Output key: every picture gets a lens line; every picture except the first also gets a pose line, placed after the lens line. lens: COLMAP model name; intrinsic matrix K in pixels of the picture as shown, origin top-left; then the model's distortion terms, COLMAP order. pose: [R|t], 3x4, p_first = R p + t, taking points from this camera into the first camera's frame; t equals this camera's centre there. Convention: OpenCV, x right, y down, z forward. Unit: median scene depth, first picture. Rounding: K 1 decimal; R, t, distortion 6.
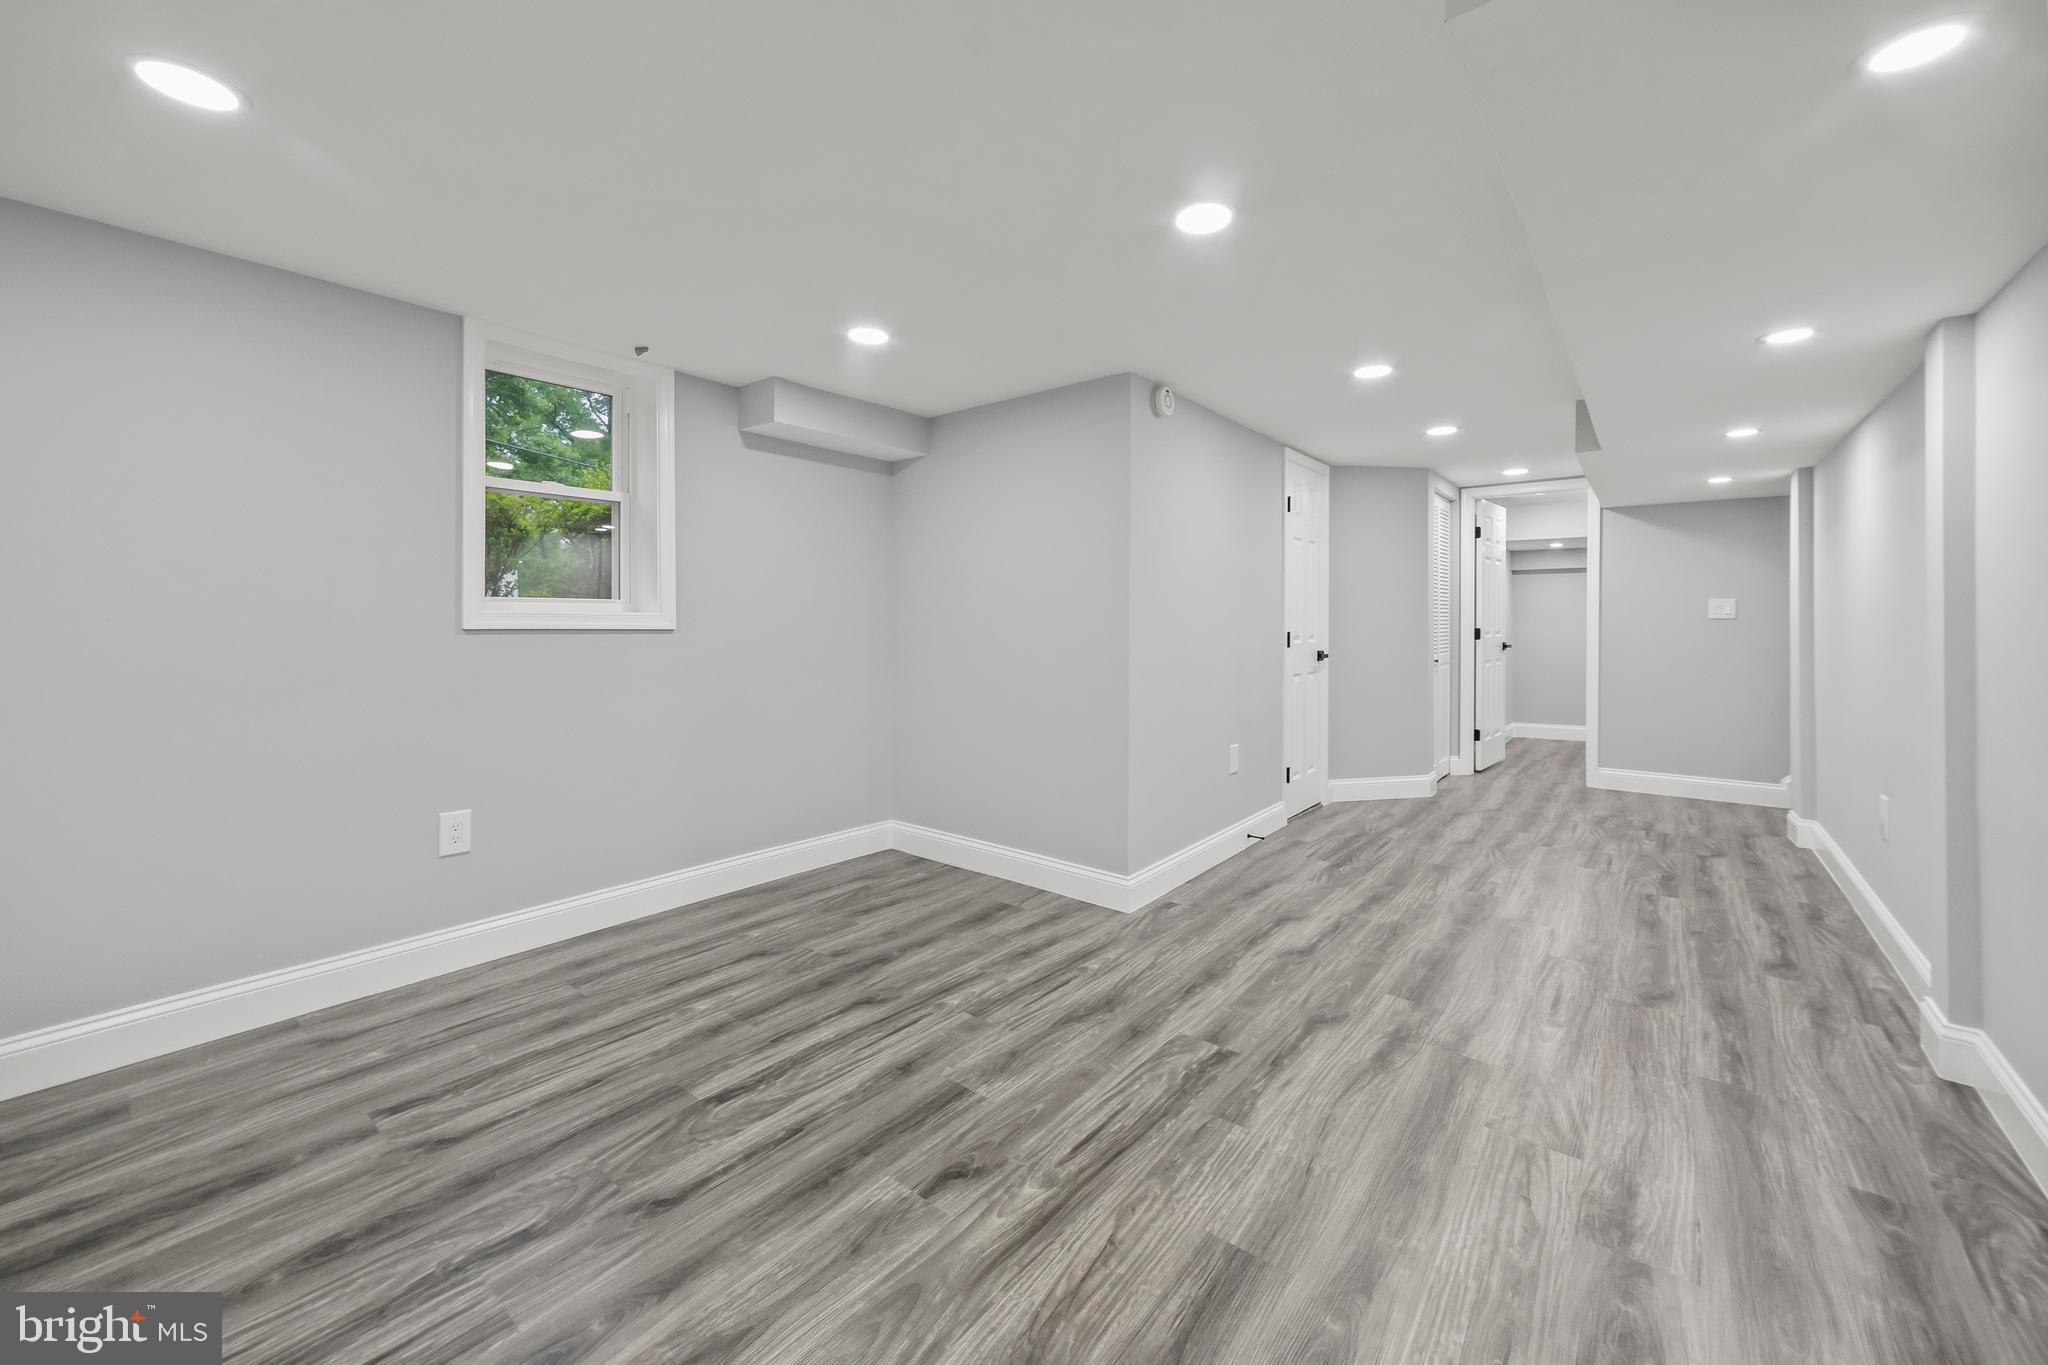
lens RADIAL K [[780.8, 0, 1018.0], [0, 780.8, 634.0], [0, 0, 1]] dist [-0.027359, 0.007800]
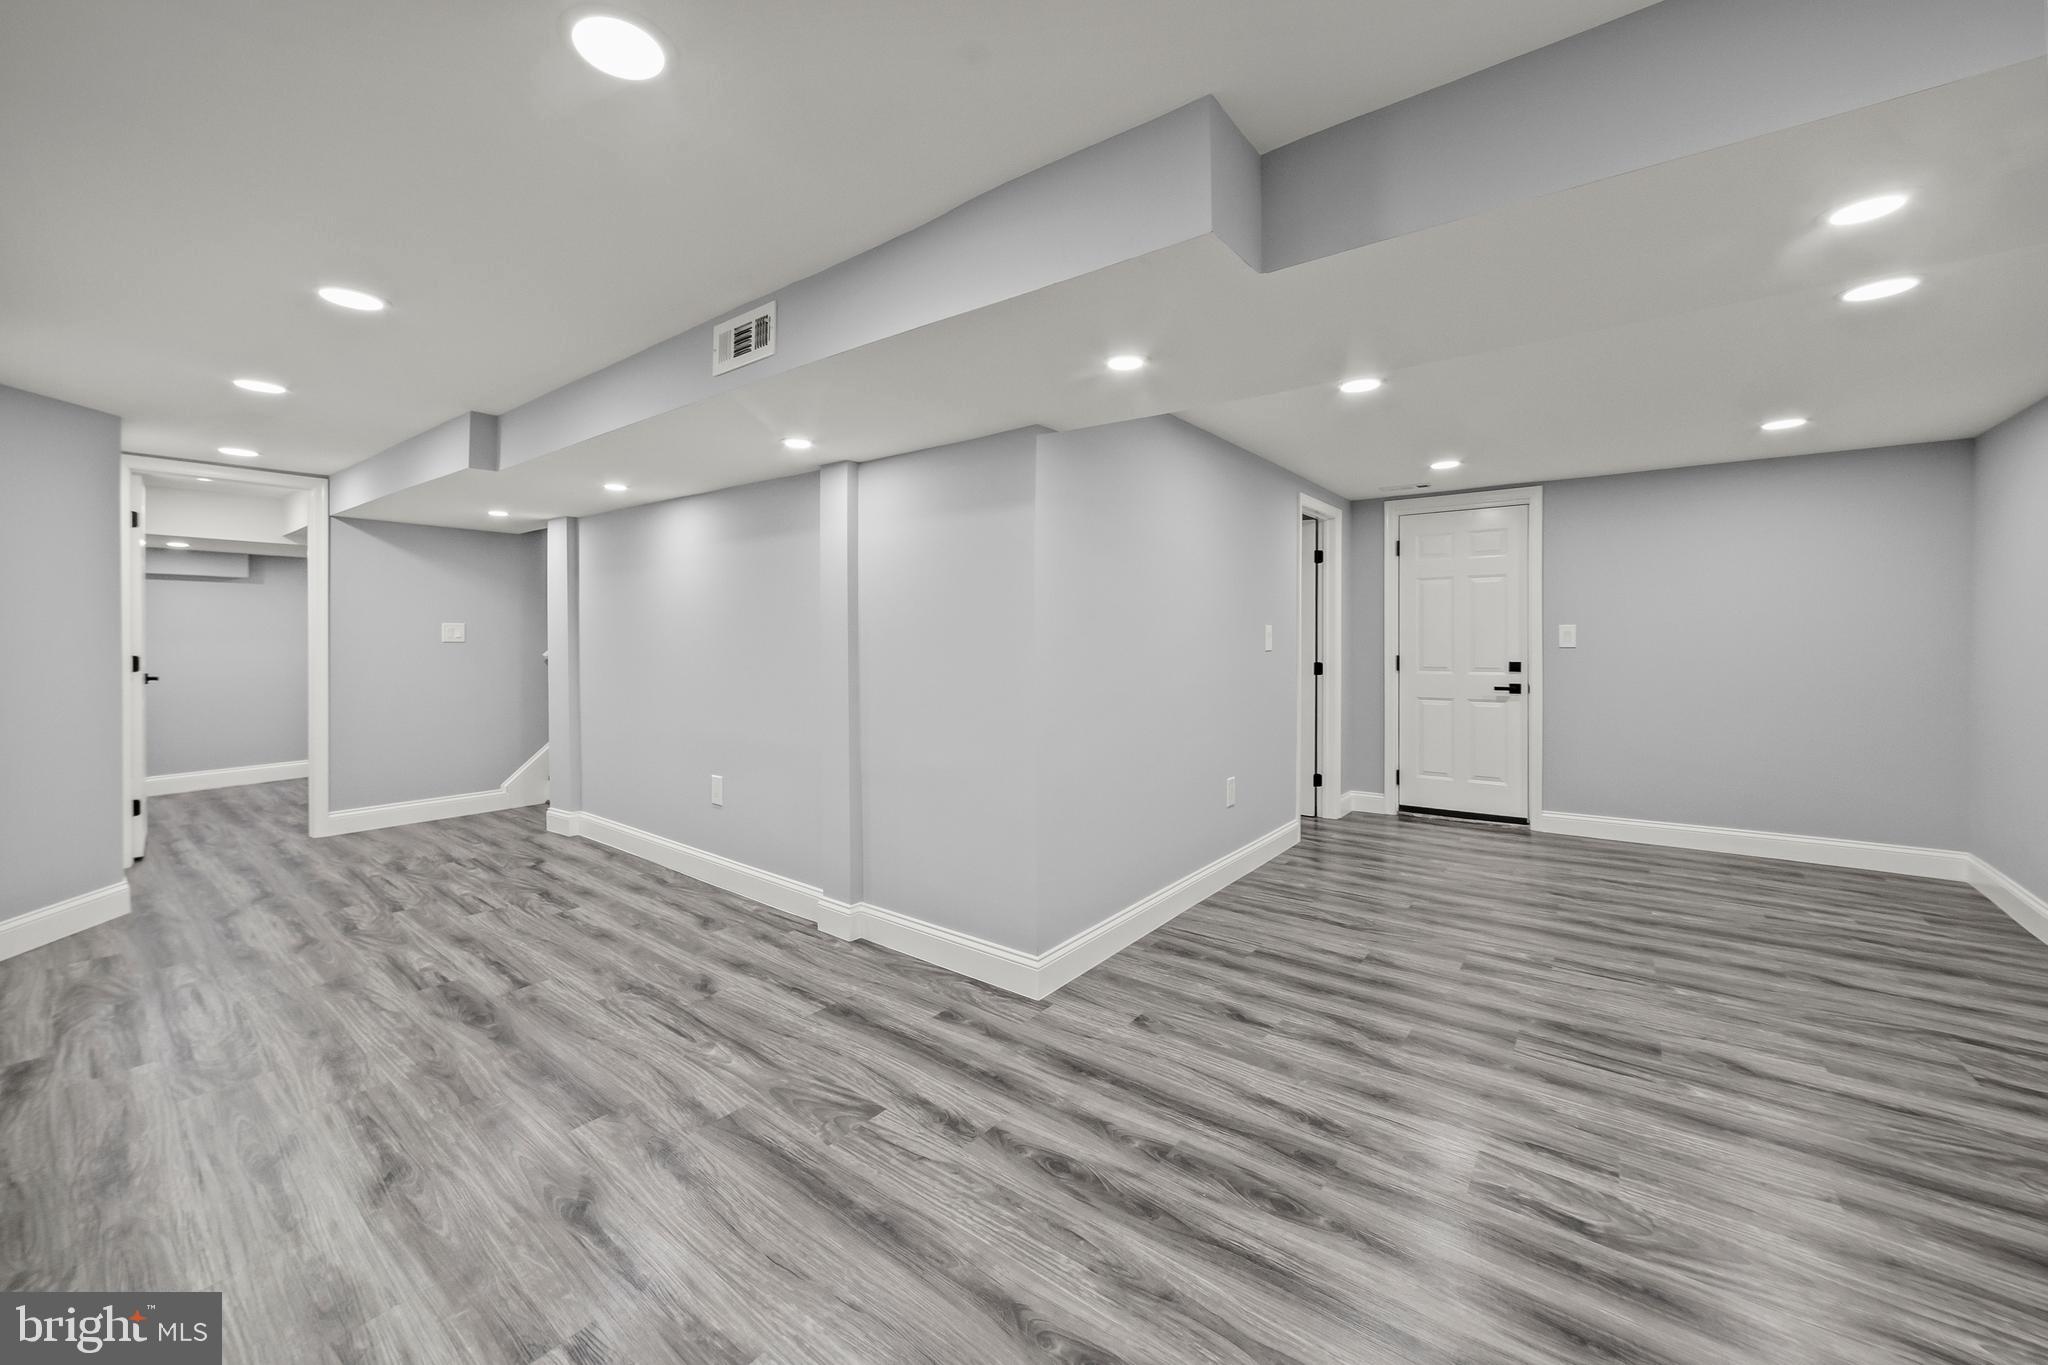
lens RADIAL K [[780.8, 0, 1018.0], [0, 780.8, 634.0], [0, 0, 1]] dist [-0.027359, 0.007800]
pose [[-0.036192, 0.003701, 0.999338, -0.365965], [0.011655, 0.999927, -0.003281, -0.041052], [-0.999277, 0.011529, -0.036233, 0.617742]]
